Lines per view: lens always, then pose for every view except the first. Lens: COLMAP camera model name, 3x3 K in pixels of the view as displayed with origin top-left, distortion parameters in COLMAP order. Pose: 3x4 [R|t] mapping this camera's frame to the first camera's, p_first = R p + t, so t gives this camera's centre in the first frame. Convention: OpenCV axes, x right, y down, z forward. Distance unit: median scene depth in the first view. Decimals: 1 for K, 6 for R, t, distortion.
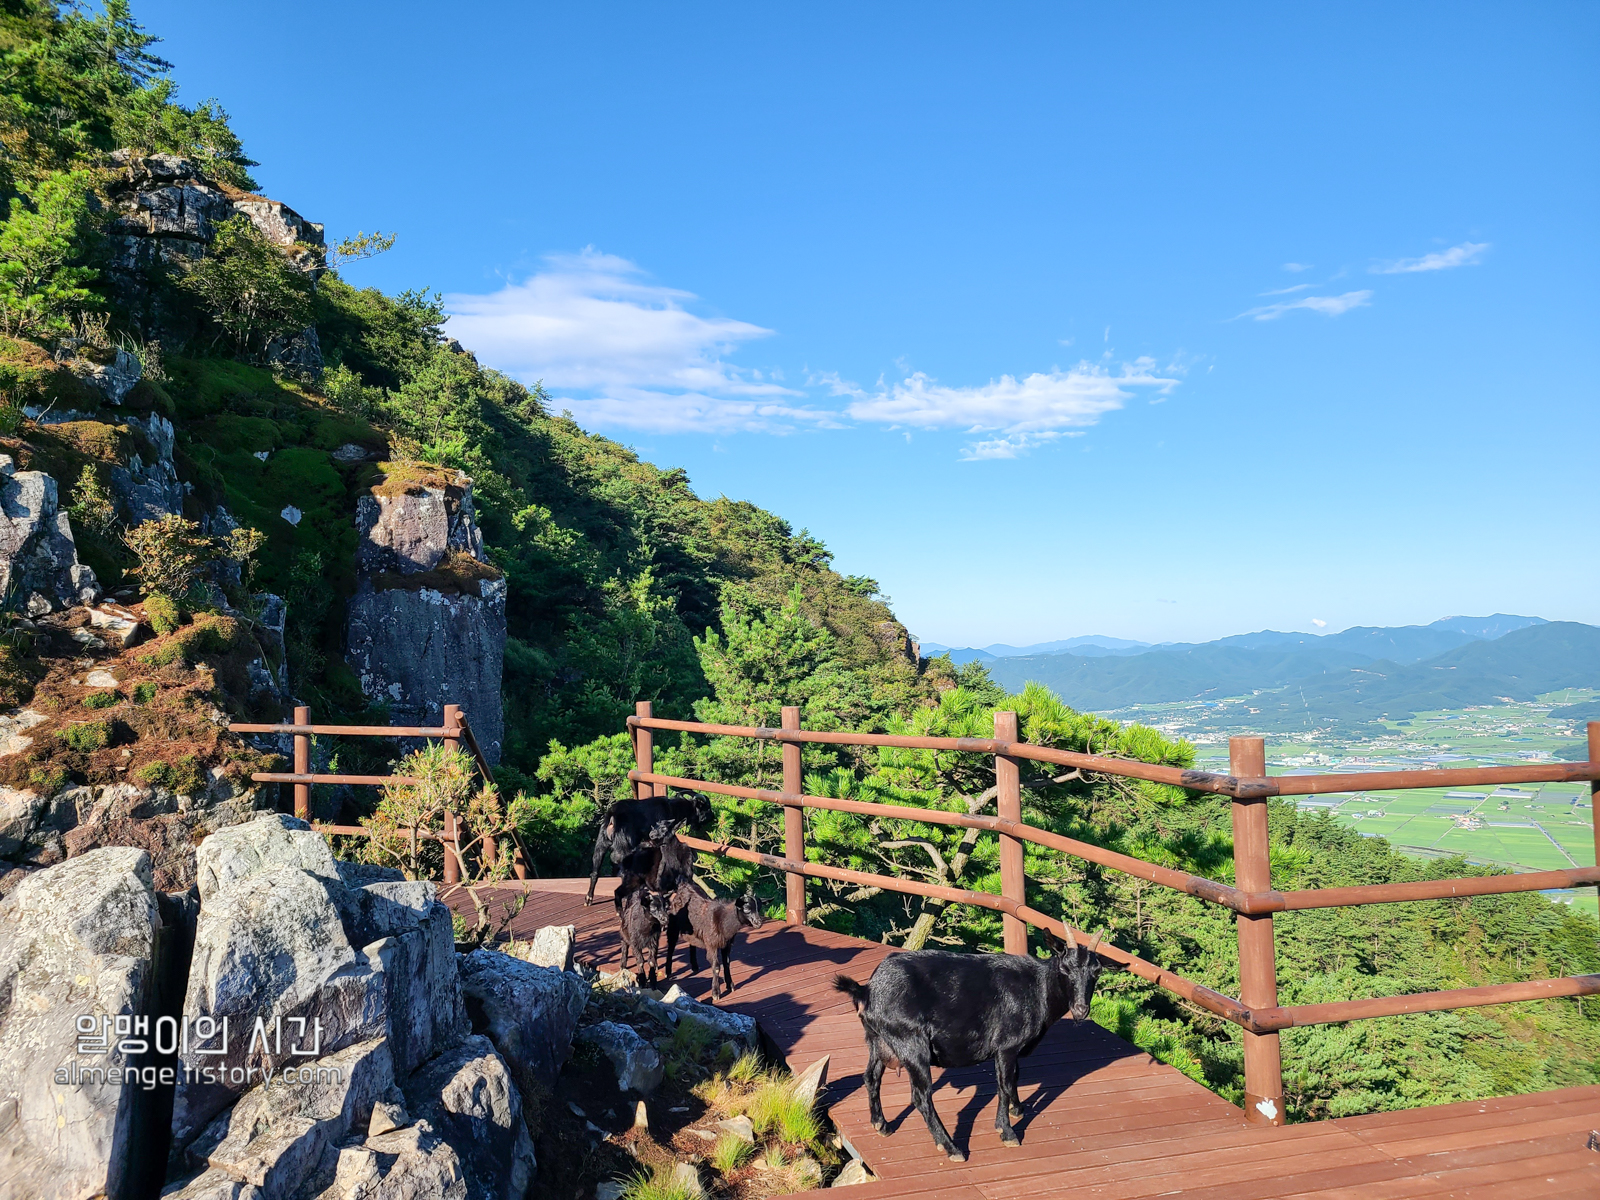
lens RADIAL K [[1170.4, 0, 800.0], [0, 1170.4, 601.9], [0, 0, 1]] dist [0.053866, -0.028765]
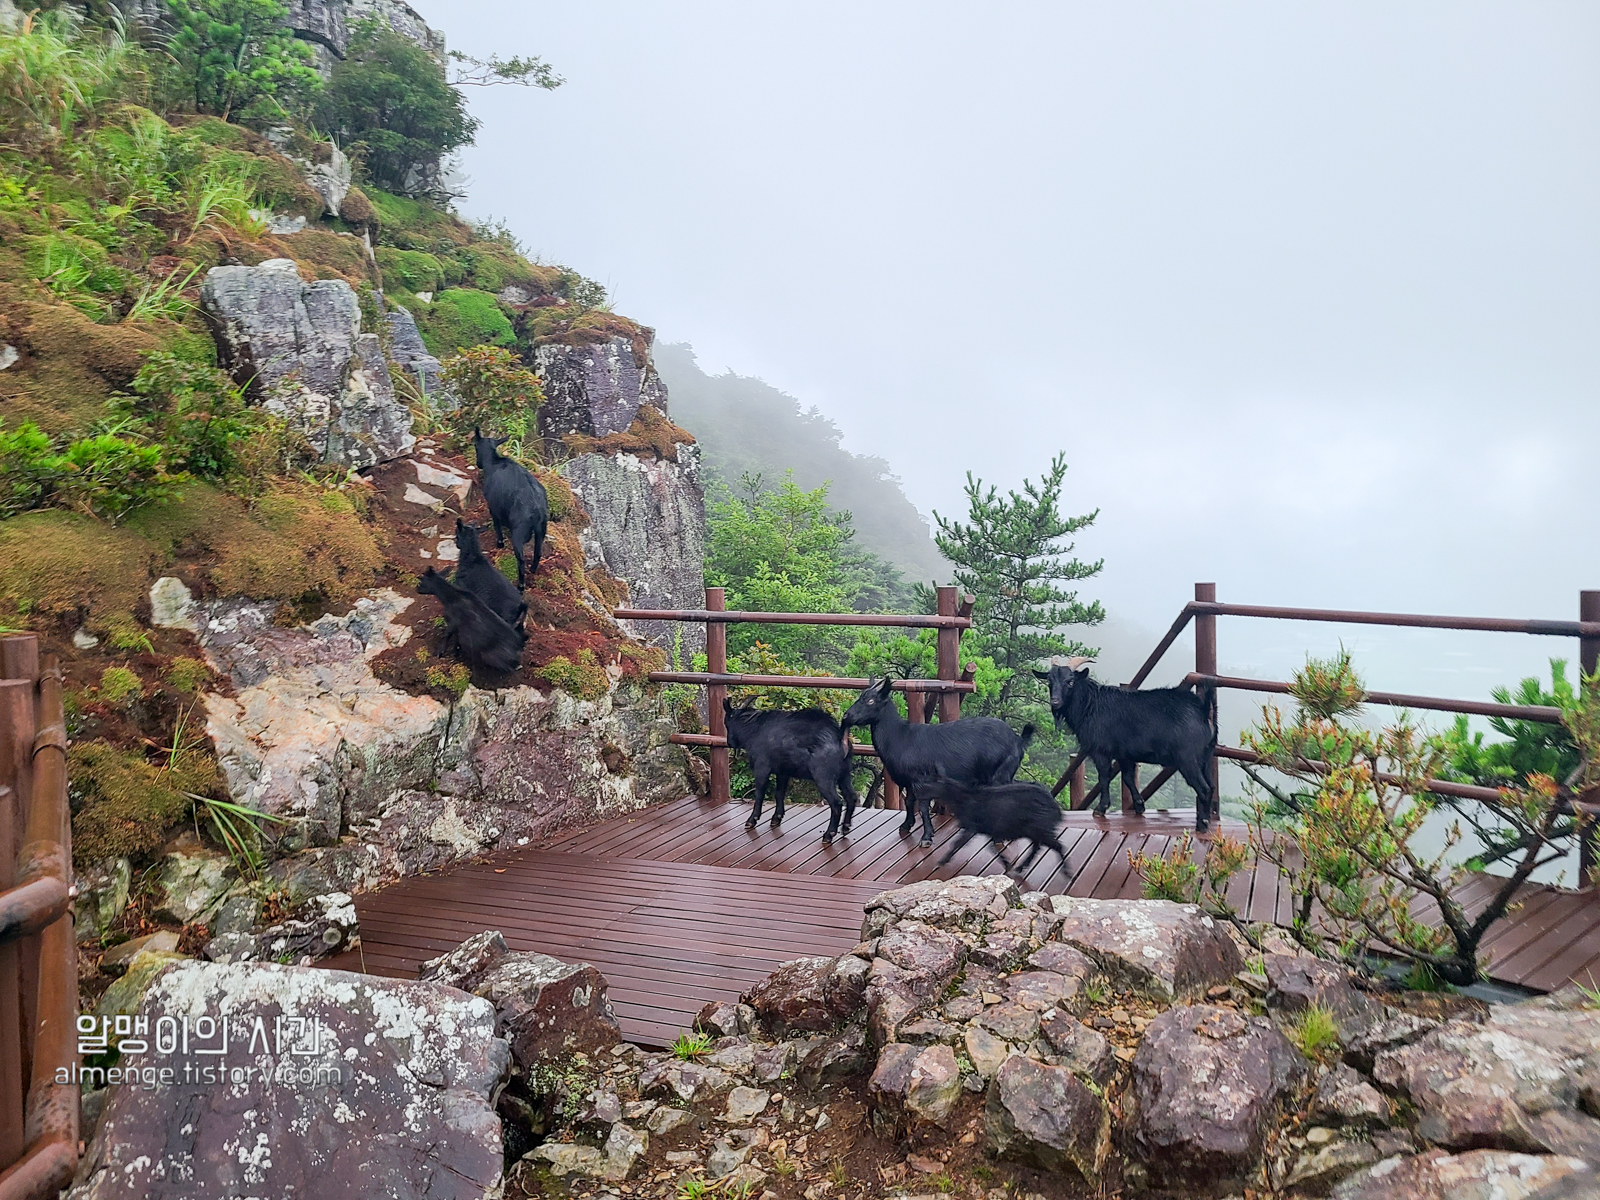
lens RADIAL K [[1170.4, 0, 792.9], [0, 1170.4, 585.6], [0, 0, 1]] dist [0.053866, -0.028765]
pose [[0.999994, 0.003018, 0.001835, -0.313007], [-0.003169, 0.996049, 0.088754, 0.015447], [-0.001560, -0.088759, 0.996052, 0.202661]]
